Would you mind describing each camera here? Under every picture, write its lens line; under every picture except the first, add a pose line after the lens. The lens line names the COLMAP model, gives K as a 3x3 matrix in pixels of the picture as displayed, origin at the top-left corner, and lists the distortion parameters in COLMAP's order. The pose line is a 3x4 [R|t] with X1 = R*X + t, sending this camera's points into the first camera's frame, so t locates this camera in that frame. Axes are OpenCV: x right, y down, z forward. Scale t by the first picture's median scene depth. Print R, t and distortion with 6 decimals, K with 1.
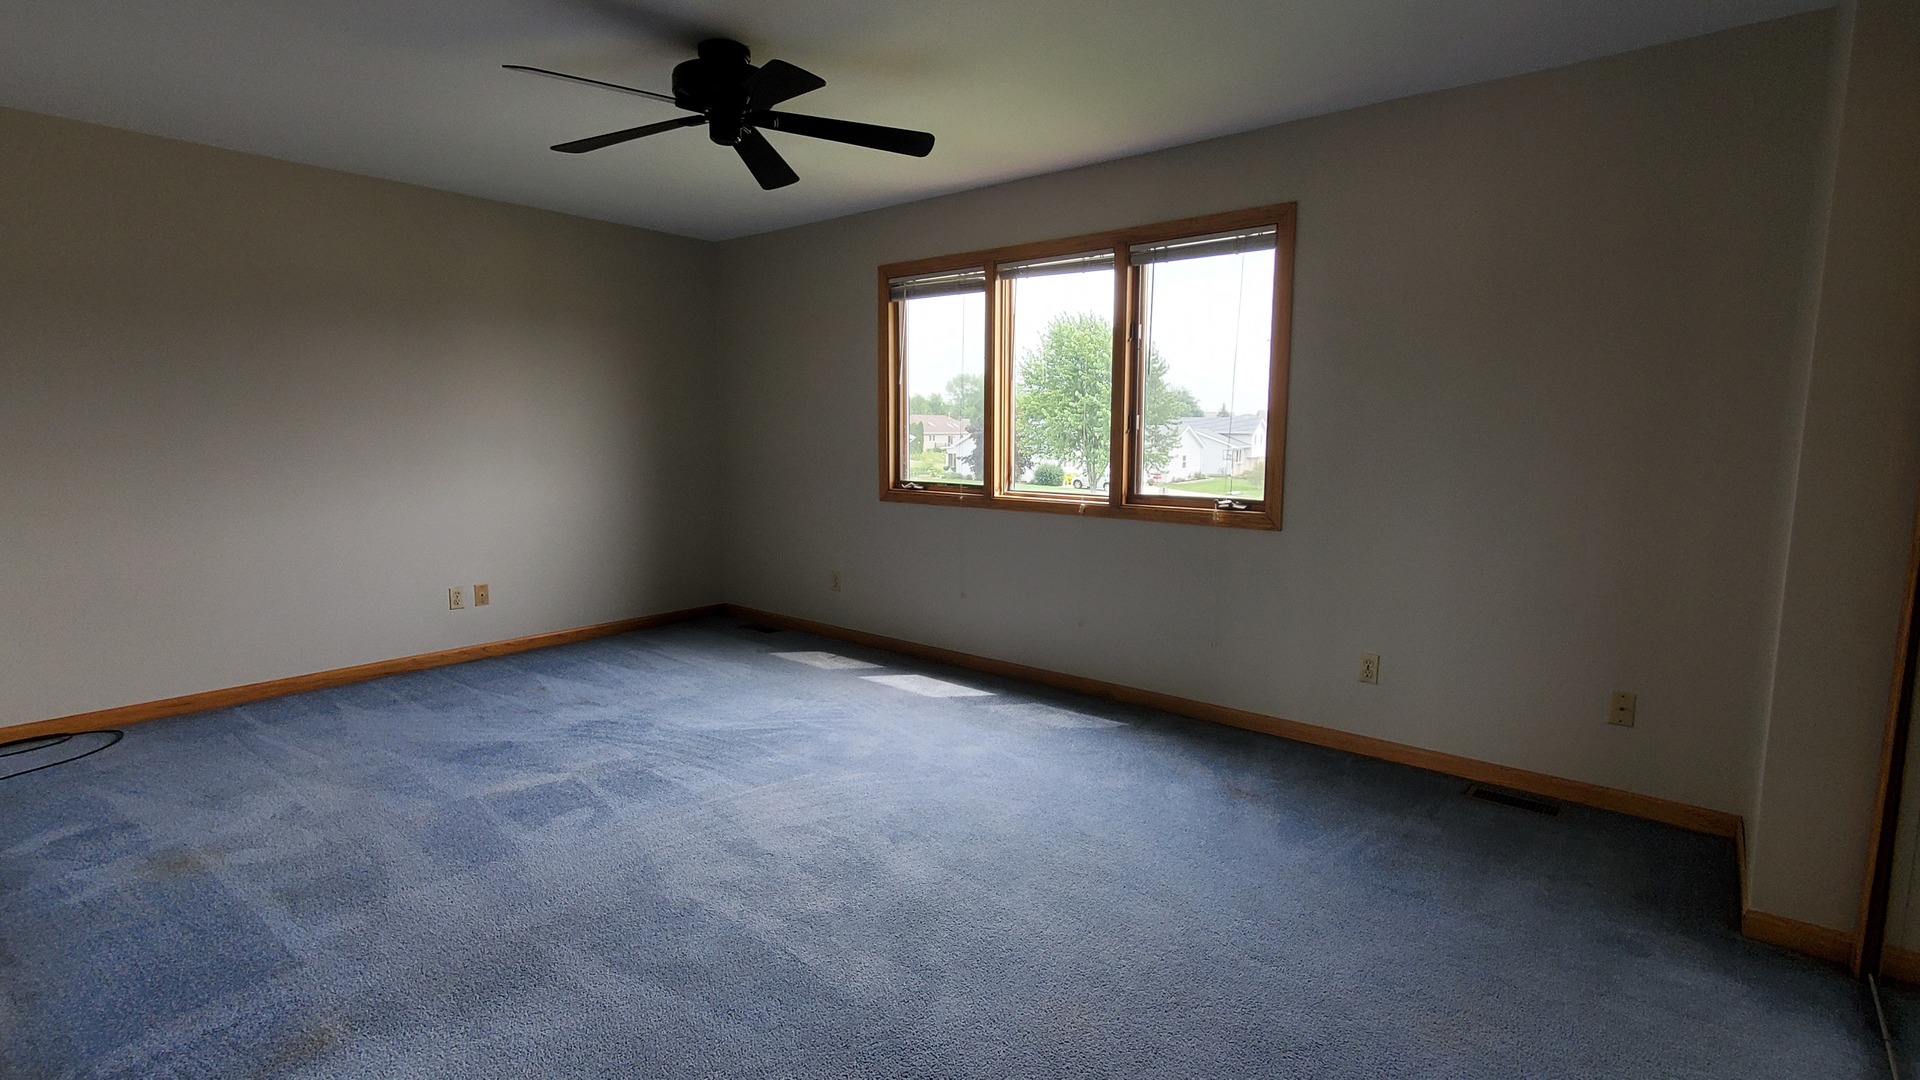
lens RADIAL K [[932.9, 0, 958.9], [0, 932.9, 533.6], [0, 0, 1]] dist [-0.000933, 0.000723]
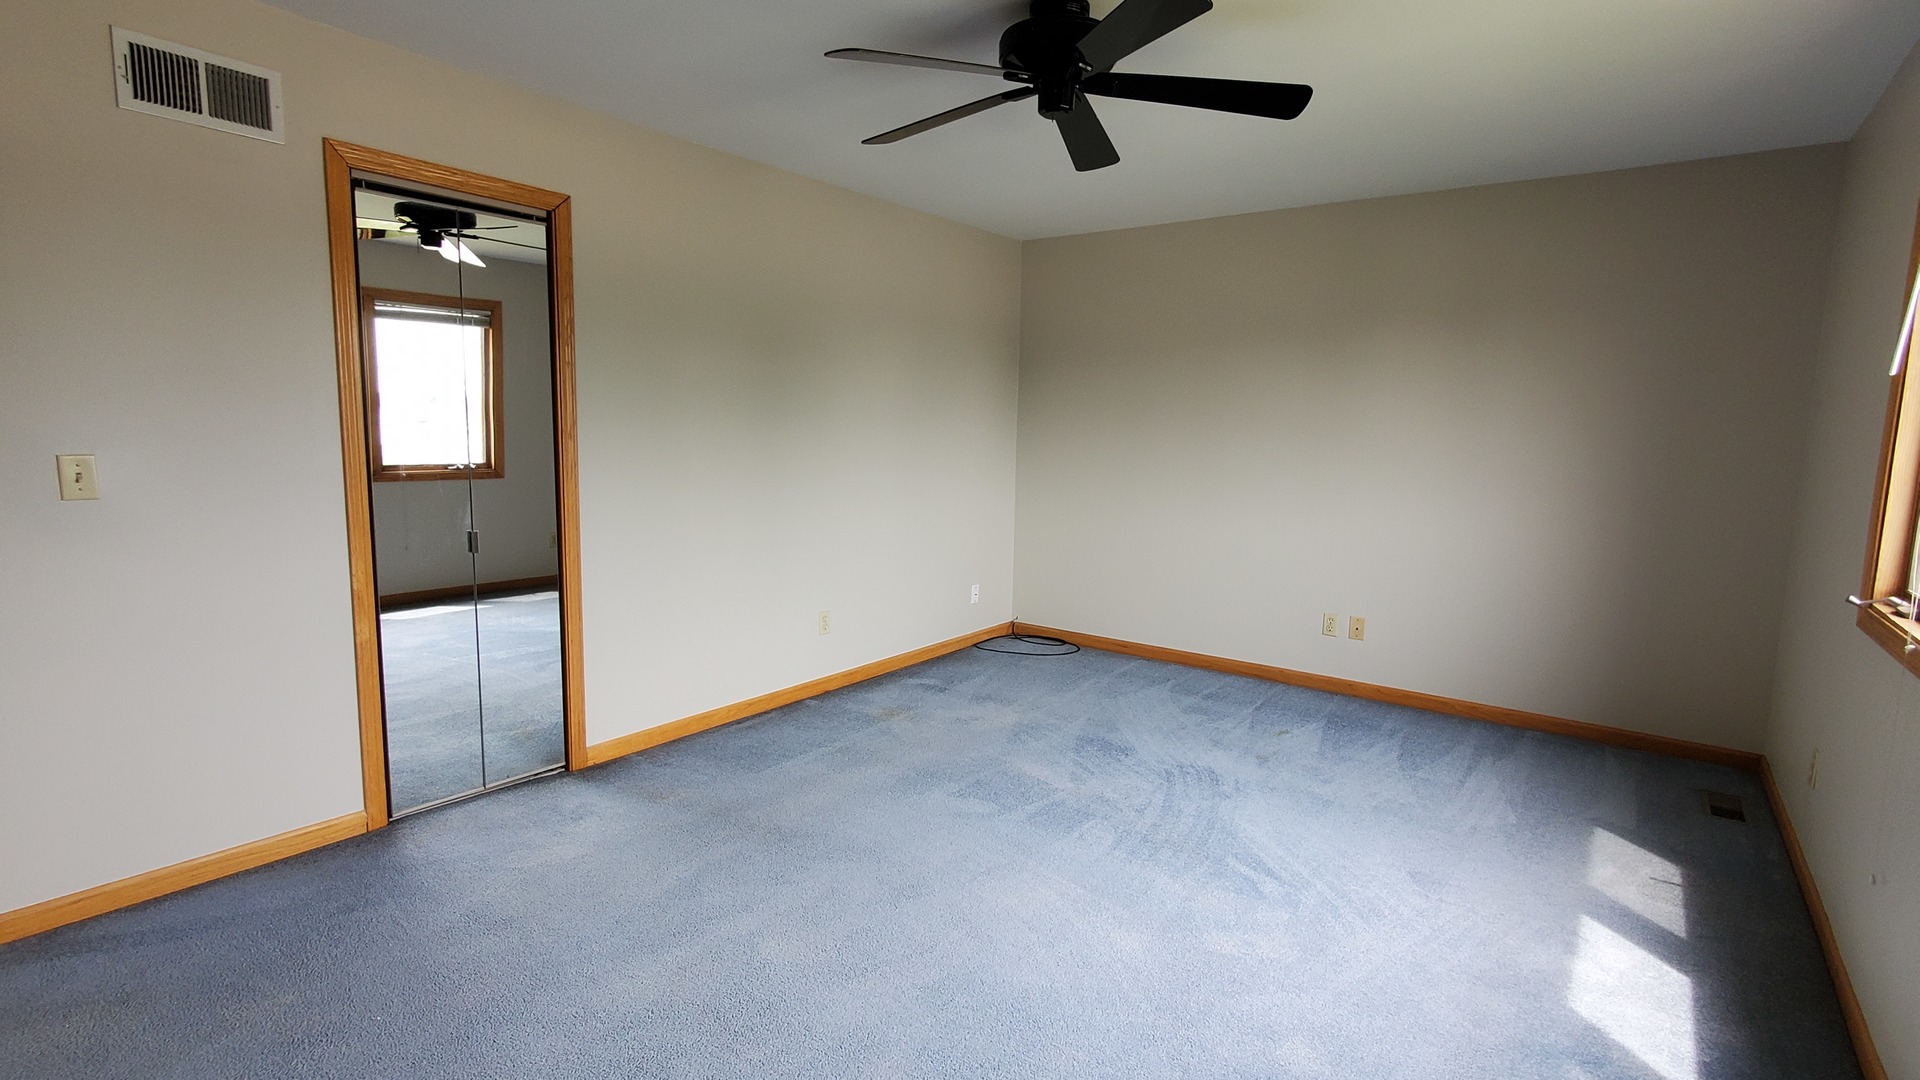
lens RADIAL K [[932.9, 0, 958.9], [0, 932.9, 533.6], [0, 0, 1]] dist [-0.000933, 0.000723]
pose [[0.027978, 0.113152, -0.993184, 0.487078], [-0.138412, 0.984440, 0.108257, -0.091602], [0.989979, 0.134440, 0.043205, 0.710370]]
